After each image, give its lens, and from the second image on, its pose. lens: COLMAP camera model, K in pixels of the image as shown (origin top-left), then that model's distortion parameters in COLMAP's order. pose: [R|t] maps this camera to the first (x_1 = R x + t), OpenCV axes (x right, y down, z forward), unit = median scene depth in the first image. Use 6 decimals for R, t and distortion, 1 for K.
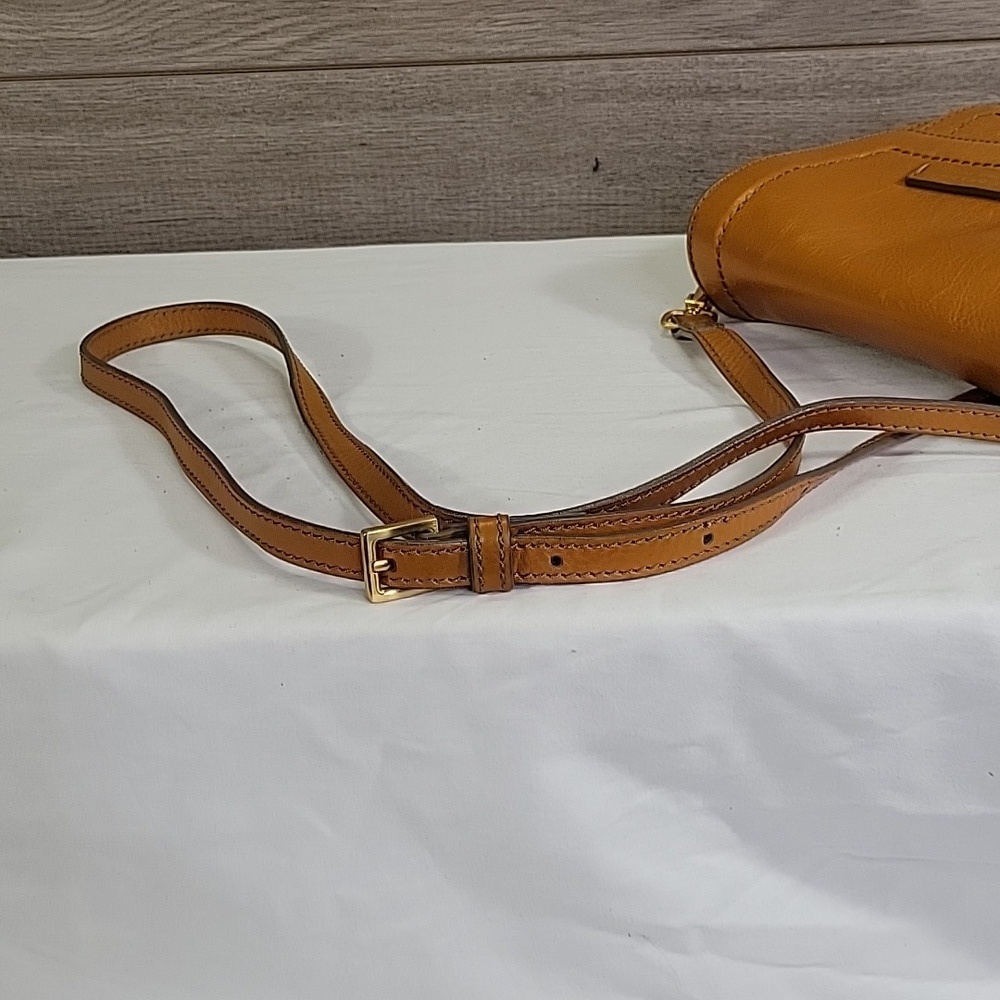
lens RADIAL K [[1581.4, 0, 500.3], [0, 1581.4, 490.3], [0, 0, 1]] dist [-0.061236, 0.000000]
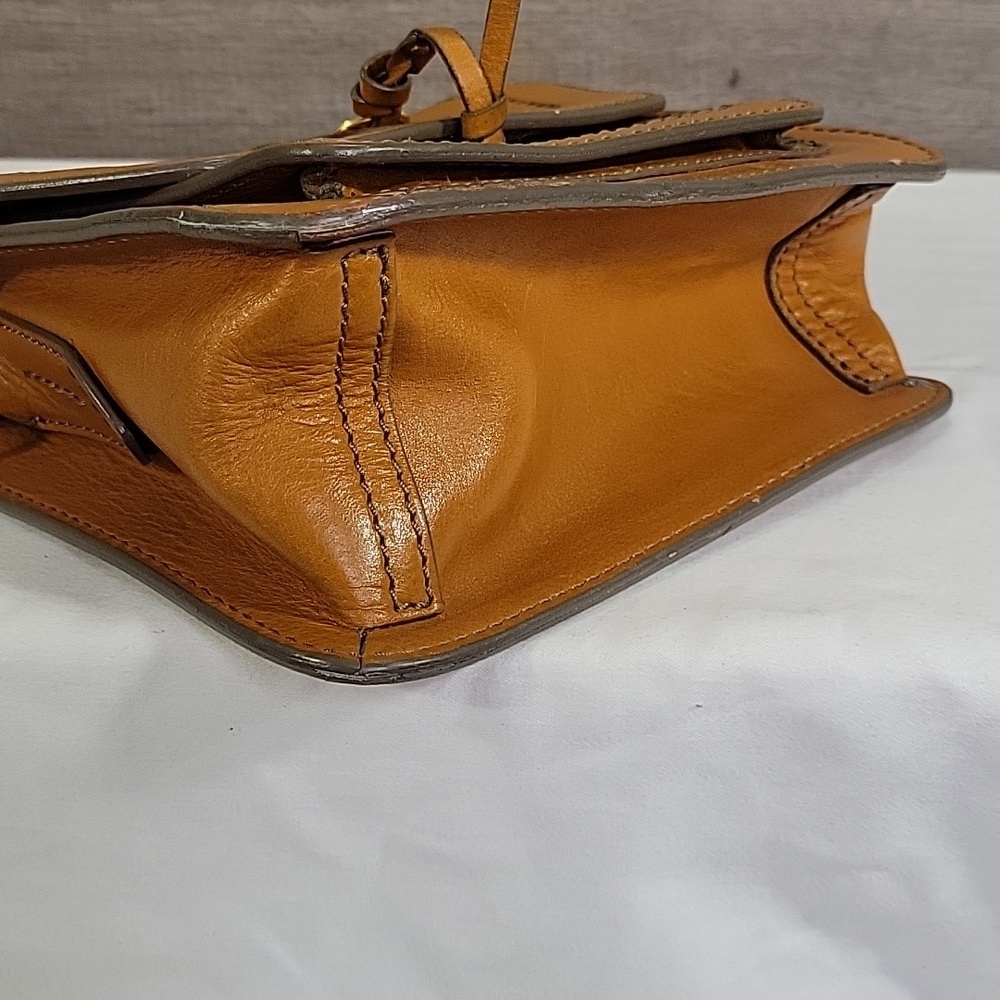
lens RADIAL K [[1581.4, 0, 494.3], [0, 1581.4, 506.7], [0, 0, 1]] dist [-0.061236, 0.000000]
pose [[0.996844, 0.060197, -0.051755, -0.004170], [-0.060726, 0.998117, -0.008706, 0.018922], [0.051133, 0.011821, 0.998622, 0.223708]]
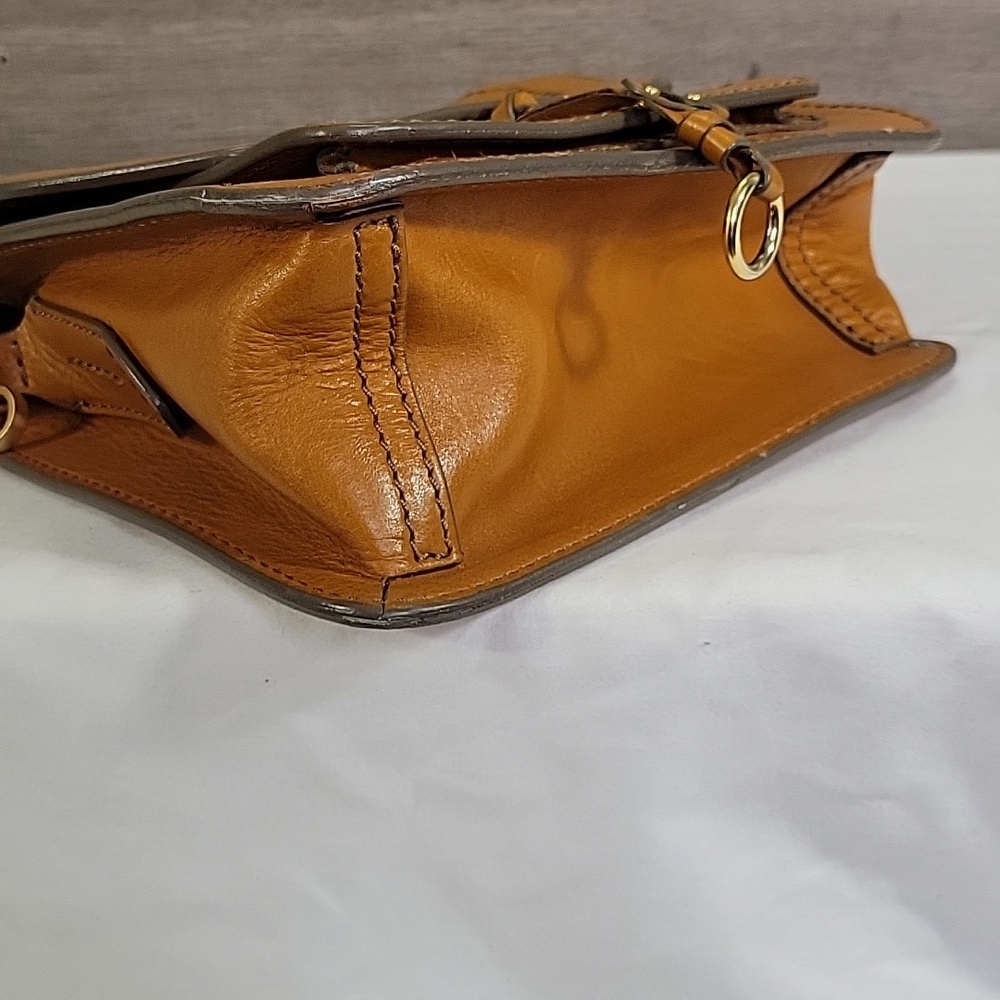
lens RADIAL K [[1581.4, 0, 509.6], [0, 1581.4, 491.3], [0, 0, 1]] dist [-0.061236, 0.000000]
pose [[0.996064, 0.027213, -0.084350, 0.010754], [-0.030040, 0.999022, -0.032430, 0.036238], [0.083385, 0.034836, 0.995908, 0.203297]]
